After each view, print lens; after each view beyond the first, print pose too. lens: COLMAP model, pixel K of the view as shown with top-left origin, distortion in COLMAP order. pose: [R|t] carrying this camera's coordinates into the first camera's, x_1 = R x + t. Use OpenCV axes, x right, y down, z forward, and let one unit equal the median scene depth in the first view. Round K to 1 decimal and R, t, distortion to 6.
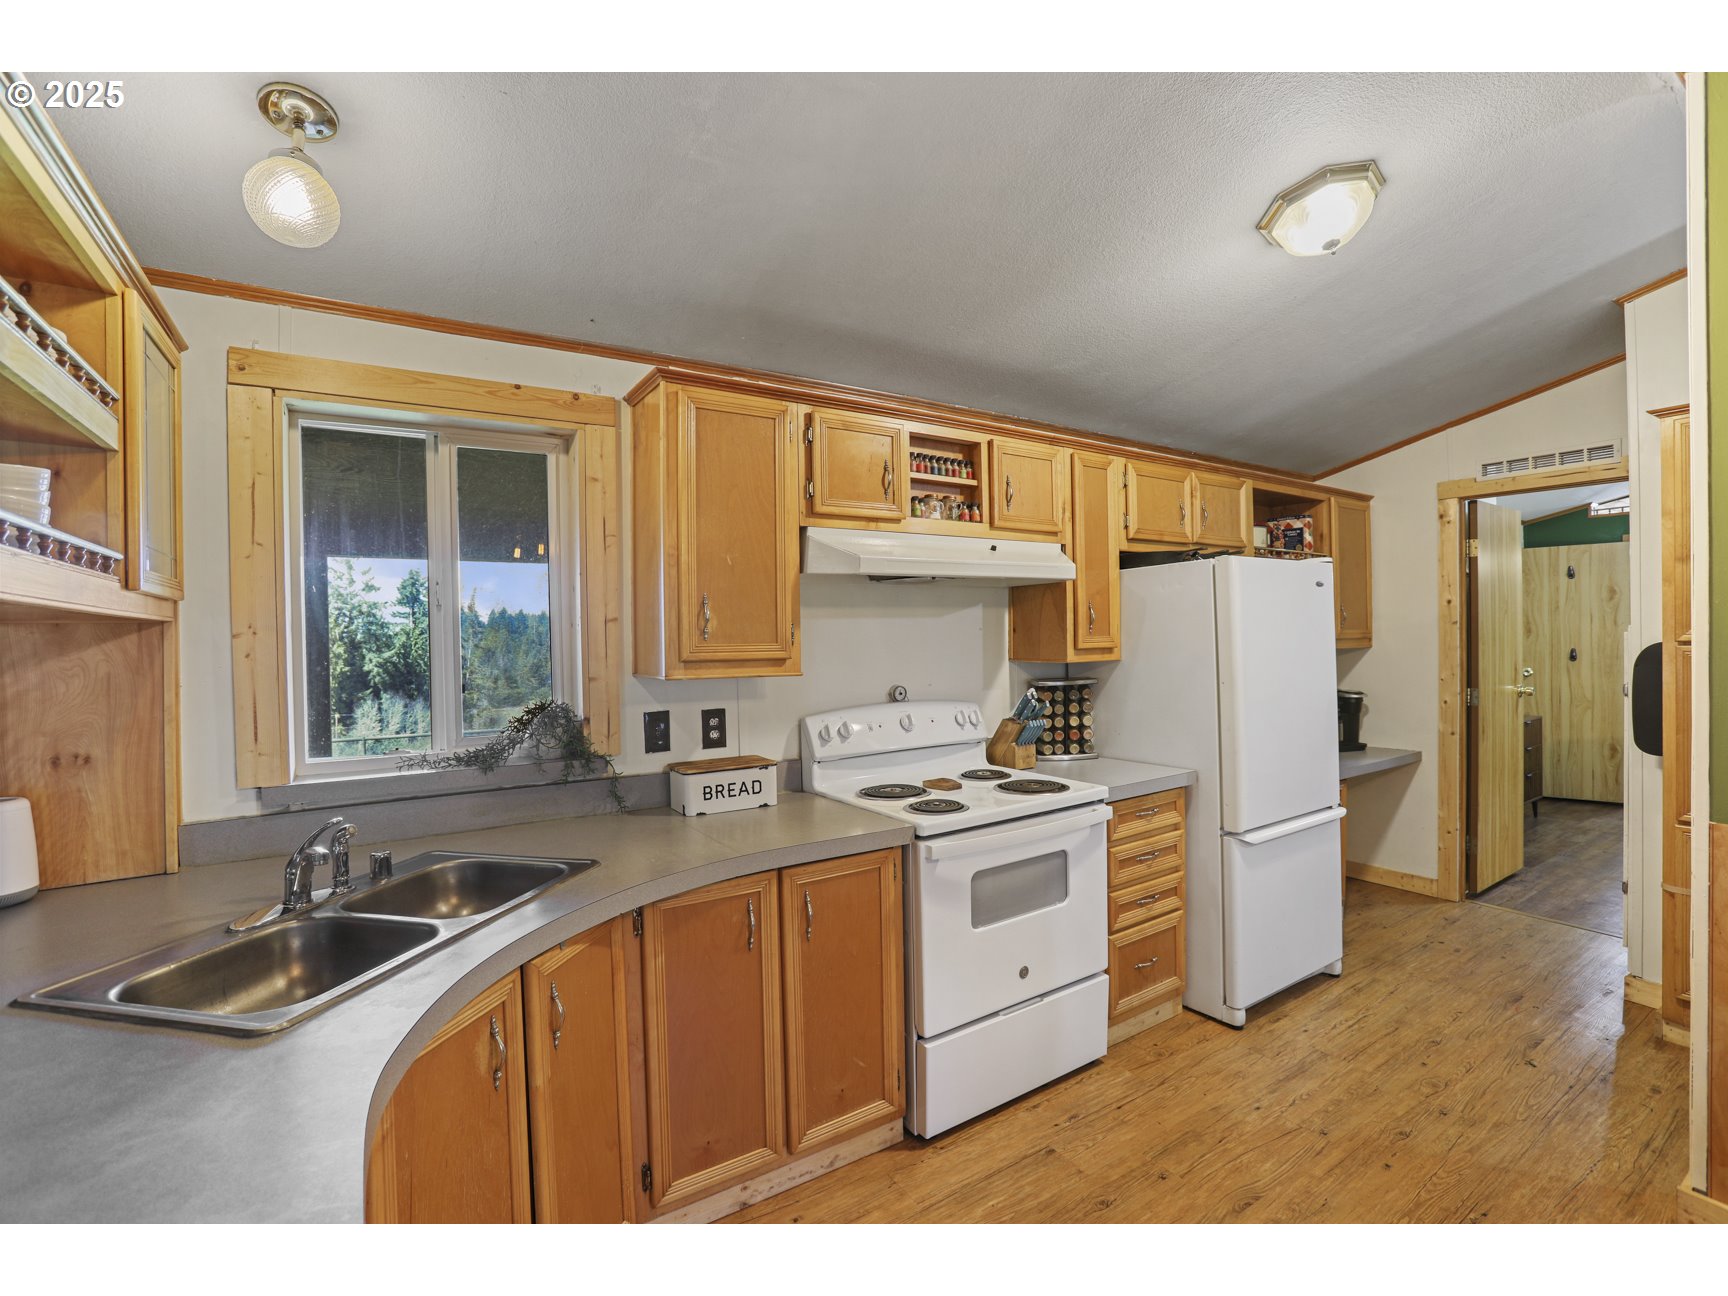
lens RADIAL K [[794.1, 0, 864.4], [0, 794.1, 640.1], [0, 0, 1]] dist [-0.051147, 0.013443]
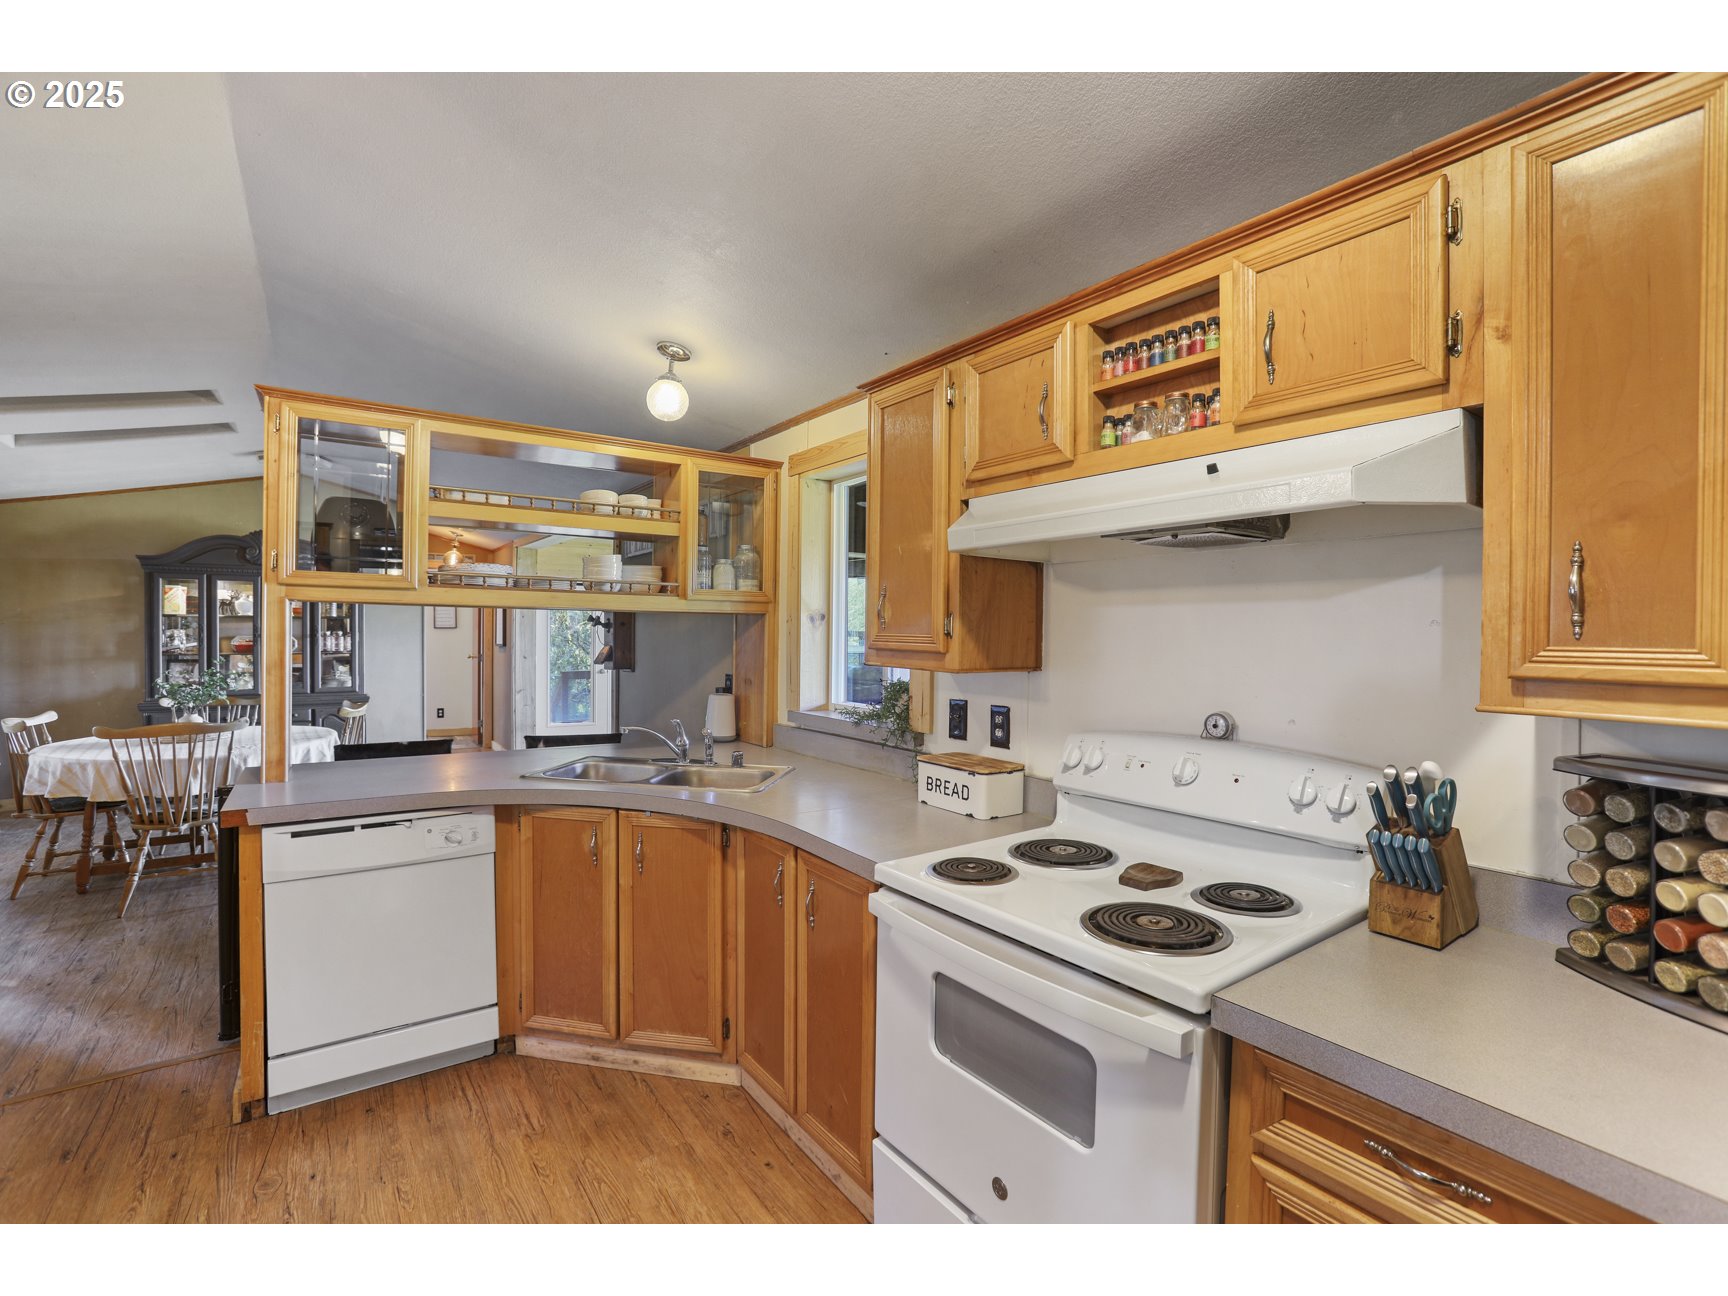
lens RADIAL K [[794.1, 0, 875.1], [0, 794.1, 647.2], [0, 0, 1]] dist [-0.051147, 0.013443]
pose [[0.048020, 0.036446, -0.998181, 0.733512], [-0.017443, 0.999212, 0.035644, -0.012889], [0.998694, 0.015700, 0.048618, 0.811741]]
